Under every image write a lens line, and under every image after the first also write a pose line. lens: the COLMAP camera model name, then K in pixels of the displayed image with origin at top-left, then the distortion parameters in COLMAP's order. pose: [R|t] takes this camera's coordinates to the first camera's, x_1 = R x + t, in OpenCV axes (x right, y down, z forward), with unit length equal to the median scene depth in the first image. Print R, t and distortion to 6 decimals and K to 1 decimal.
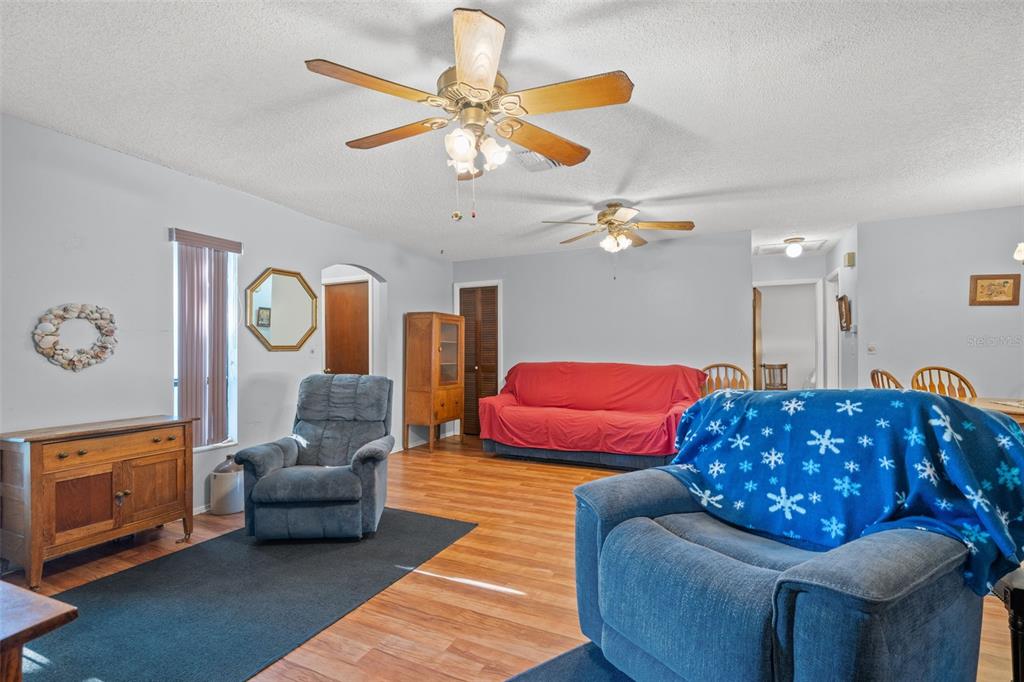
lens RADIAL K [[463.9, 0, 508.2], [0, 463.9, 352.4], [0, 0, 1]] dist [-0.000599, 0.000306]
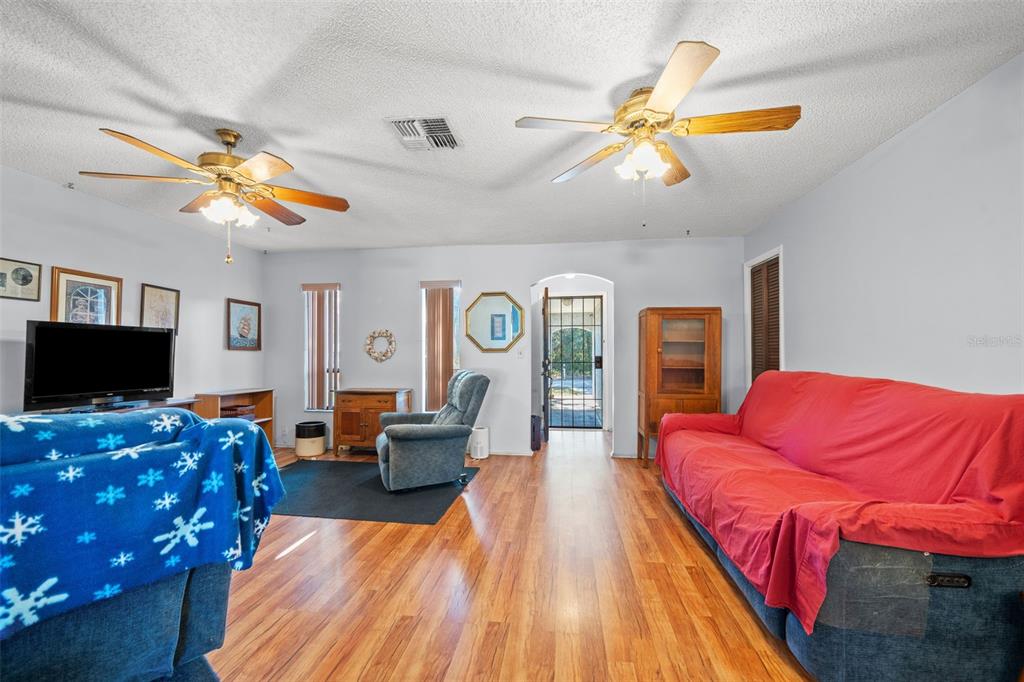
lens RADIAL K [[403.8, 0, 510.5], [0, 403.8, 351.0], [0, 0, 1]] dist [0.000233, 0.000129]
pose [[0.305748, -0.001024, -0.952112, 0.651721], [-0.001067, 0.999998, -0.001419, -0.005444], [0.952112, 0.001450, 0.305746, 0.699655]]
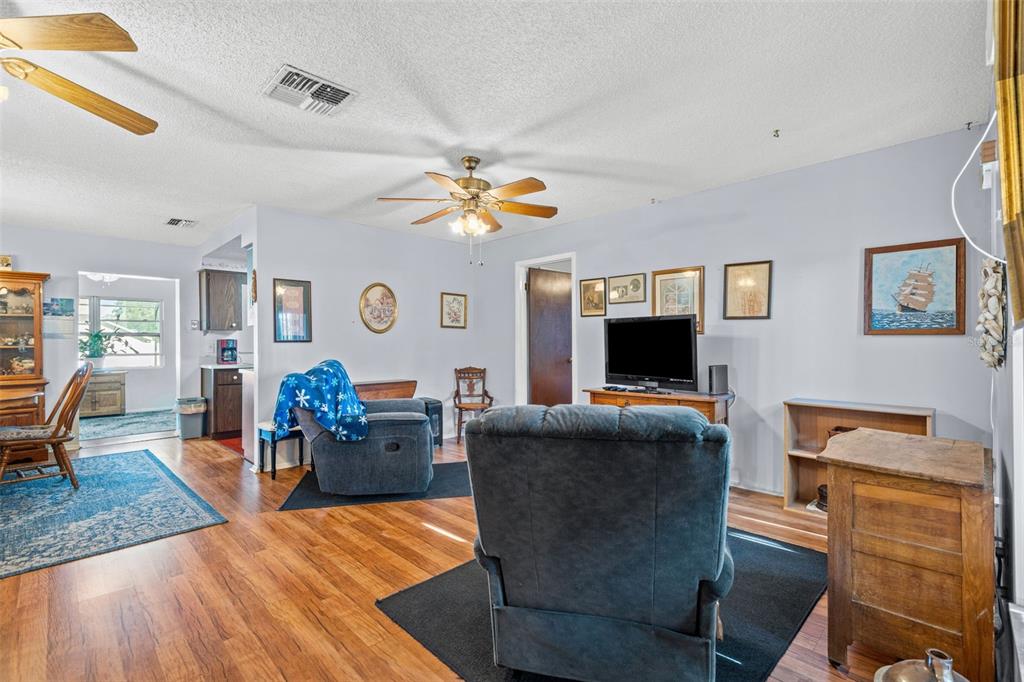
lens RADIAL K [[459.3, 0, 508.6], [0, 459.3, 343.8], [0, 0, 1]] dist [0.003089, 0.000292]
pose [[-0.940963, 0.008096, 0.338412, -0.372349], [0.008780, 0.999961, 0.000493, -0.000544], [-0.338395, 0.003435, -0.940998, 1.226511]]
